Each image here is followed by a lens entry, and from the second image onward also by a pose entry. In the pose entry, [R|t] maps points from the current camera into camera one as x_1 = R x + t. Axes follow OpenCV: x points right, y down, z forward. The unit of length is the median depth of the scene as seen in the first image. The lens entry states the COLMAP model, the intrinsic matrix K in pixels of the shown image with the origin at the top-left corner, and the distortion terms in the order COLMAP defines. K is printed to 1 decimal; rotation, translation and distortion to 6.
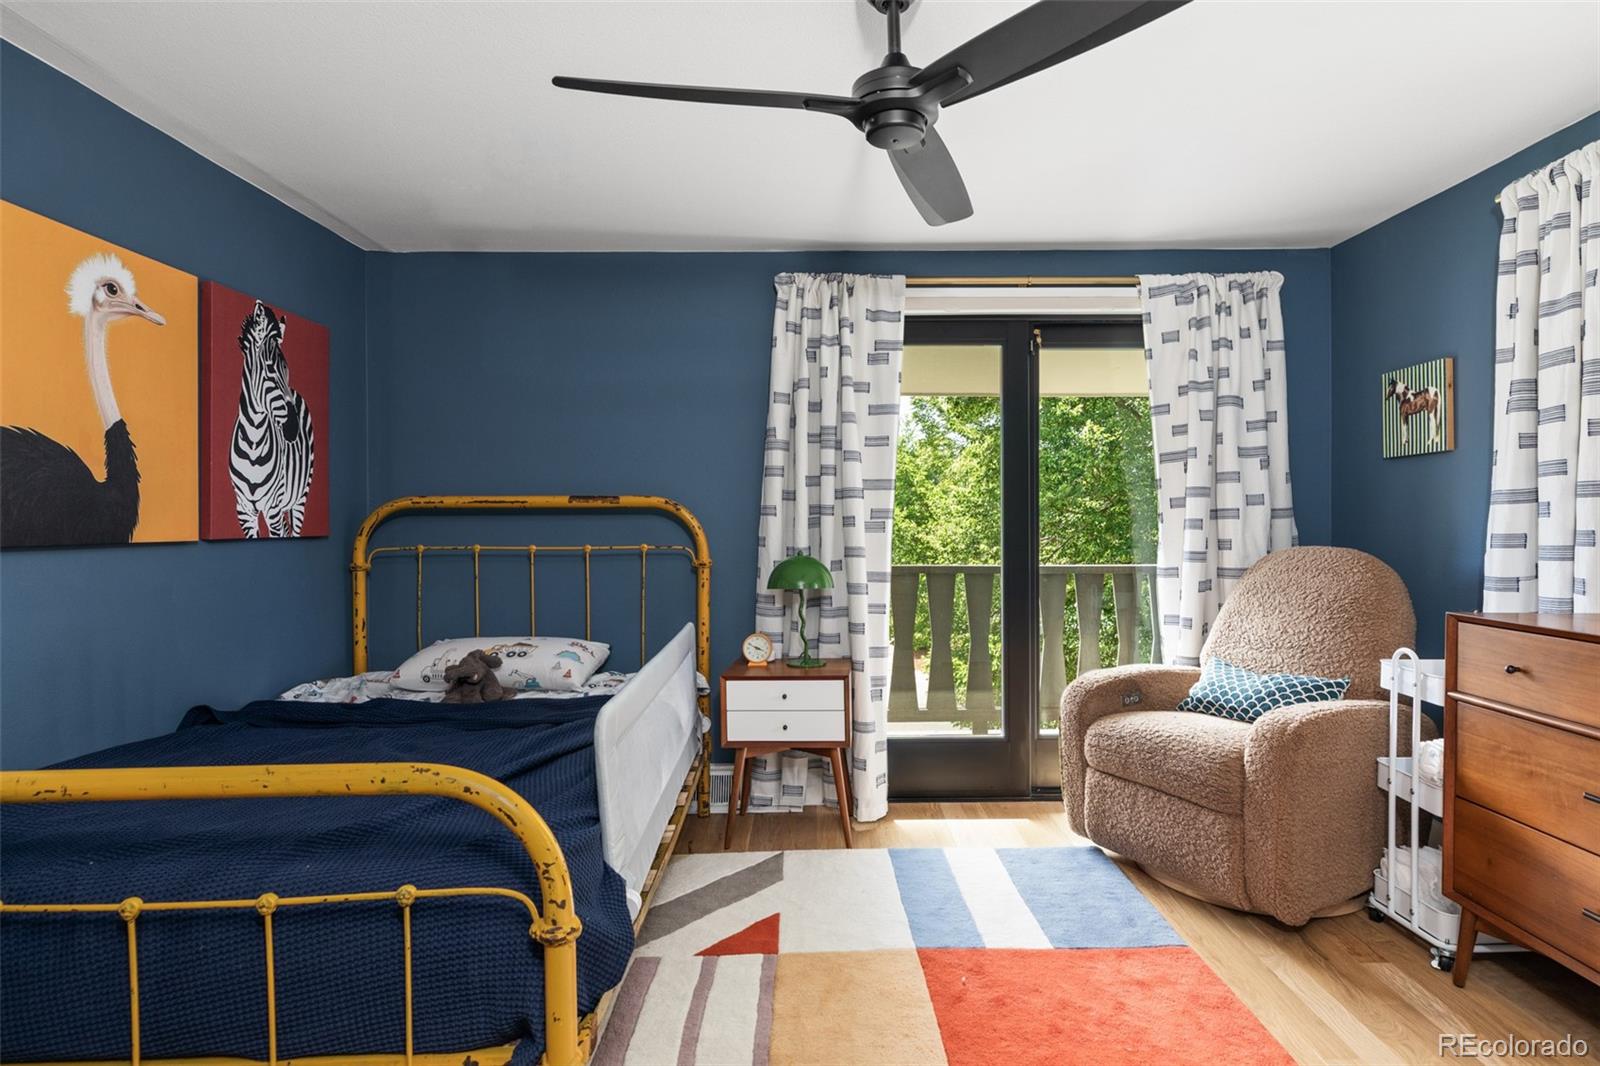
lens RADIAL K [[856.8, 0, 802.8], [0, 856.8, 527.6], [0, 0, 1]] dist [0.004543, 0.000170]
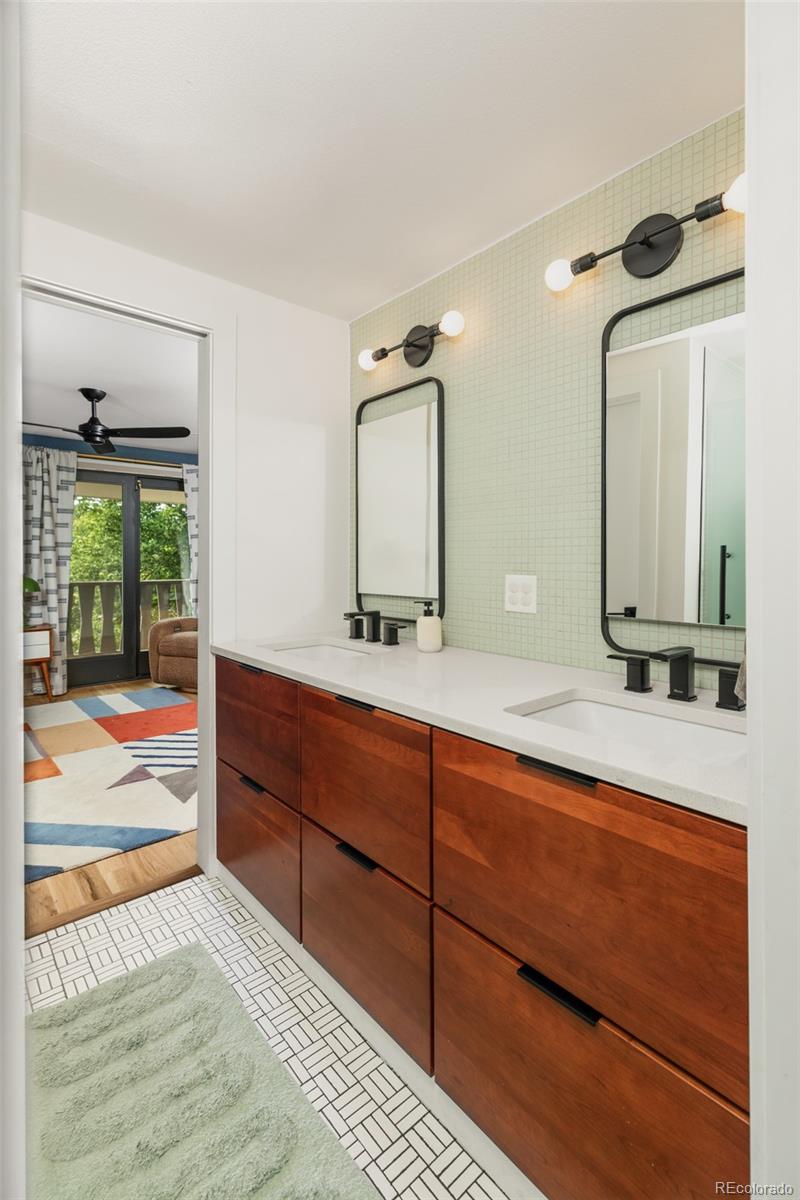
lens RADIAL K [[551.1, 0, 406.9], [0, 551.1, 557.9], [0, 0, 1]] dist [0.003178, 0.000265]
pose [[0.747677, 0.003276, 0.664054, -0.191802], [0.000708, 0.999983, -0.005729, -0.007470], [-0.664062, 0.004754, 0.747662, -0.653625]]
